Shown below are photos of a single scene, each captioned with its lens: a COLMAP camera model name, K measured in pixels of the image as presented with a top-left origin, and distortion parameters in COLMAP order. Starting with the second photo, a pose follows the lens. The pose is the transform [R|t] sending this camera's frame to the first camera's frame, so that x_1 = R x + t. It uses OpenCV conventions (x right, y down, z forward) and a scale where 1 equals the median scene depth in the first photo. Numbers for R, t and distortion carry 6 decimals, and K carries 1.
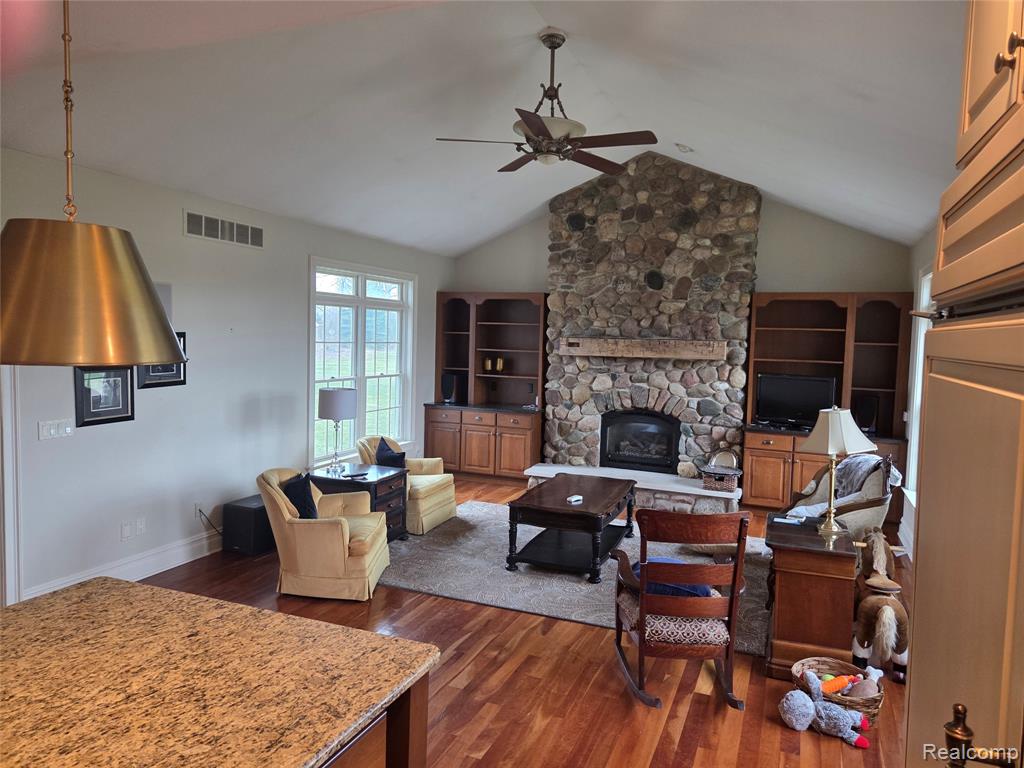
lens RADIAL K [[687.2, 0, 521.7], [0, 687.2, 381.7], [0, 0, 1]] dist [0.066083, -0.024694]
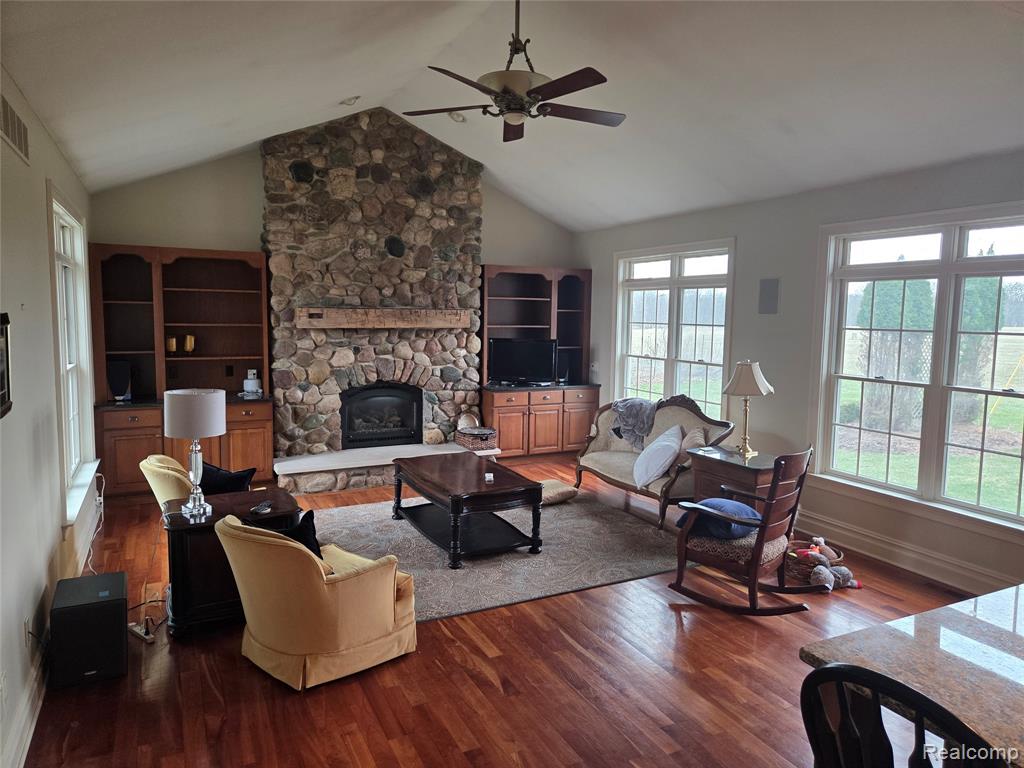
lens RADIAL K [[687.2, 0, 518.7], [0, 687.2, 381.5], [0, 0, 1]] dist [0.066083, -0.024694]
pose [[0.649830, -0.096647, 0.753910, -0.437271], [0.053886, 0.995245, 0.081139, -0.029379], [-0.758167, -0.012101, 0.651948, 0.241409]]
